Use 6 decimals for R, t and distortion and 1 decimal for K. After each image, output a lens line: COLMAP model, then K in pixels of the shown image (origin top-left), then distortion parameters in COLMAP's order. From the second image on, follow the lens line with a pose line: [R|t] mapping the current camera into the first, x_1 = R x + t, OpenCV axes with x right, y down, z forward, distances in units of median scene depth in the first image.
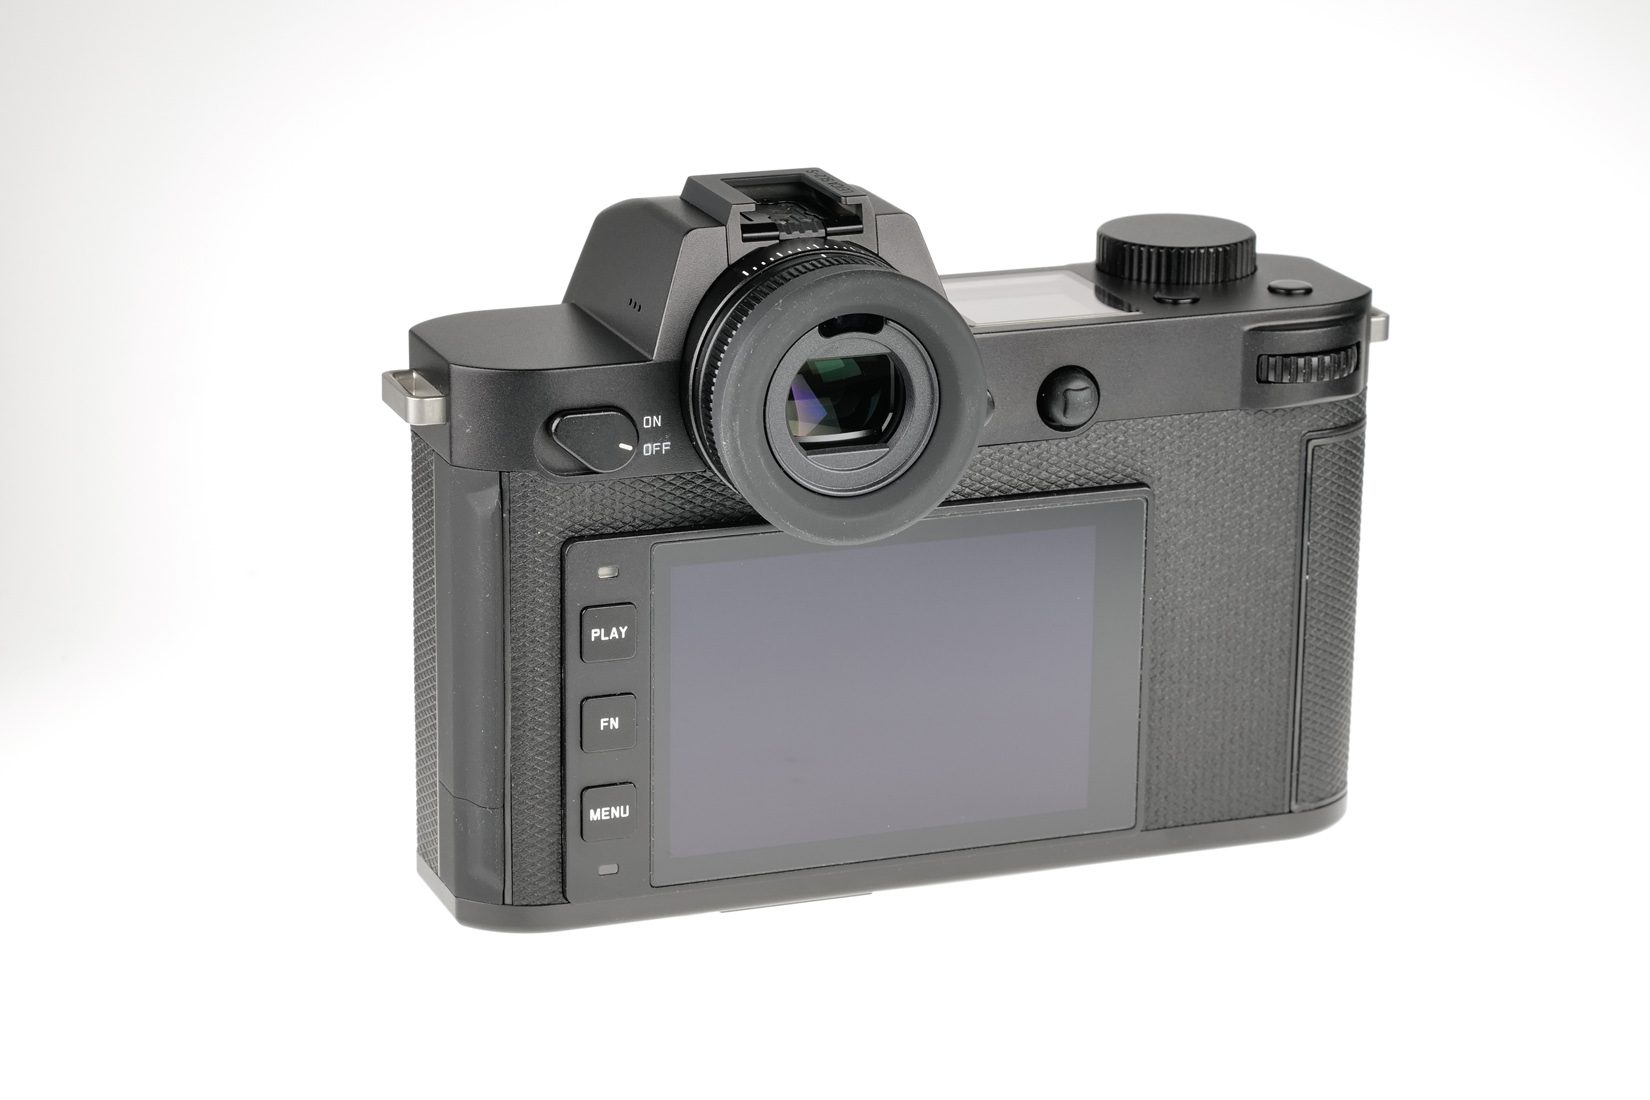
lens RADIAL K [[4623.2, 0, 825.0], [0, 4623.2, 550.0], [0, 0, 1]] dist [0.056514, 0.273219]
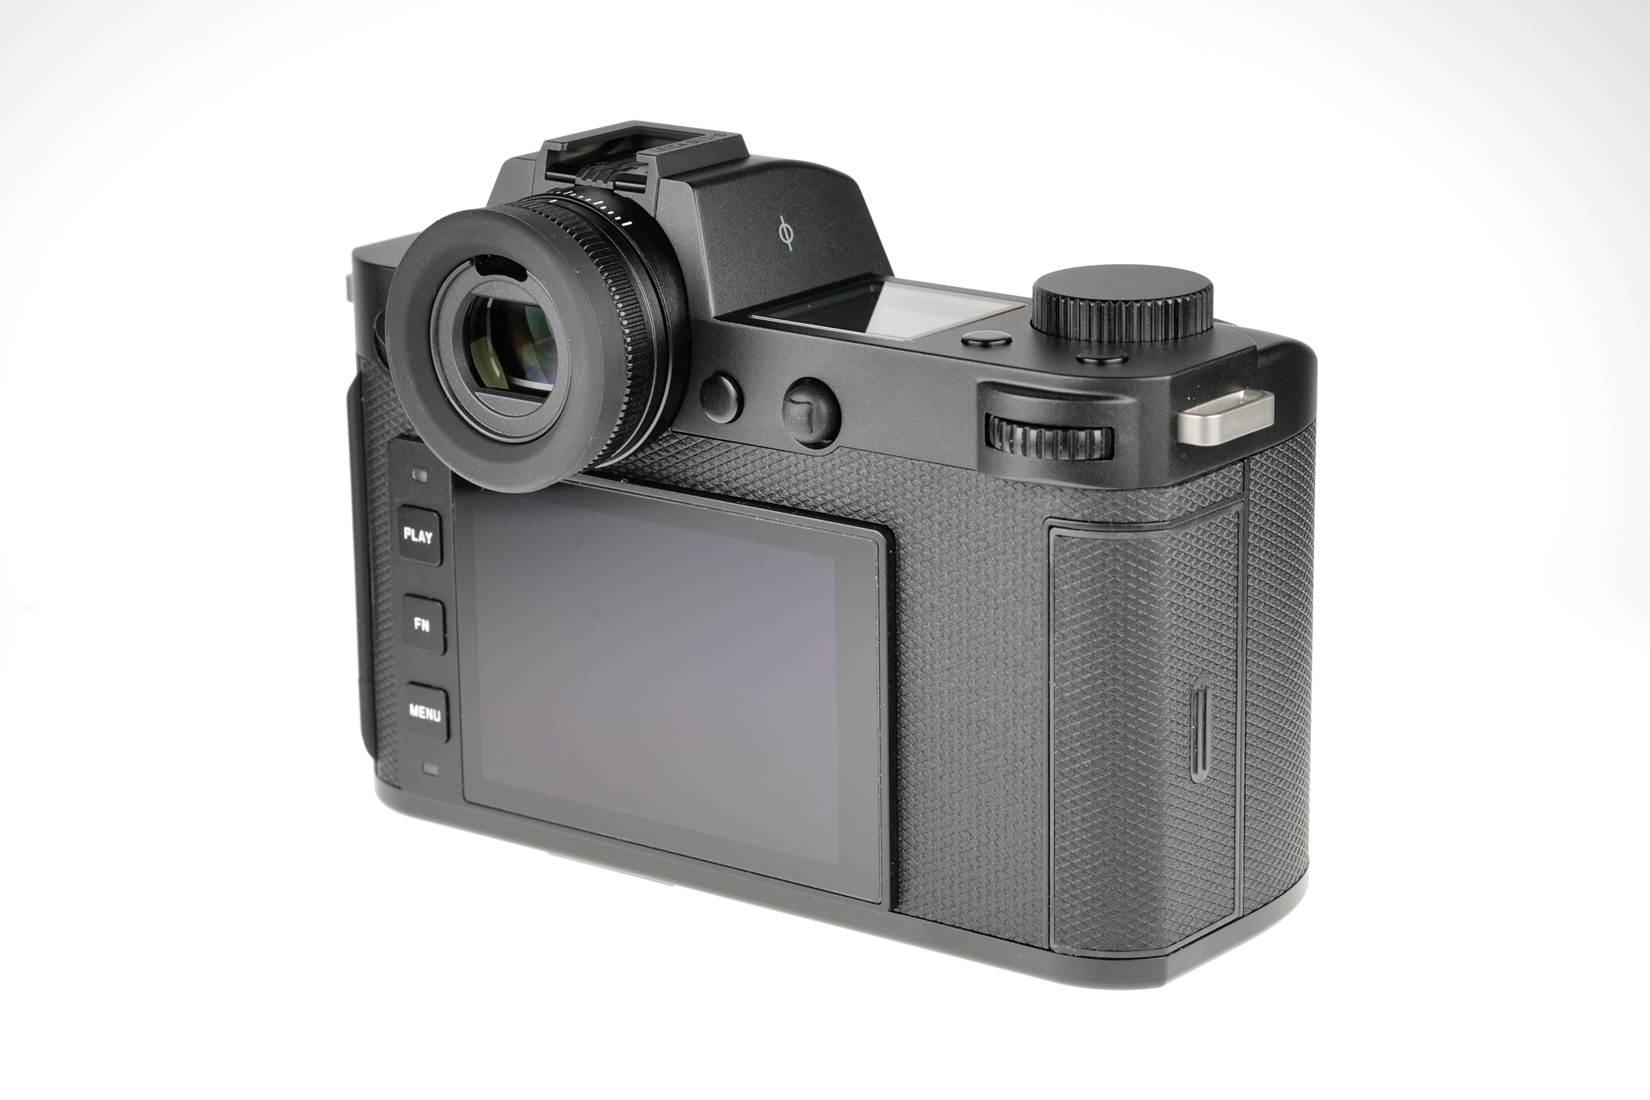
lens RADIAL K [[4449.1, 0, 825.0], [0, 4449.1, 550.0], [0, 0, 1]] dist [-0.001200, -0.170839]
pose [[0.537494, 0.214608, -0.815502, 0.777928], [-0.229256, 0.967838, 0.103595, -0.098085], [0.811506, 0.131277, 0.569407, 0.492758]]
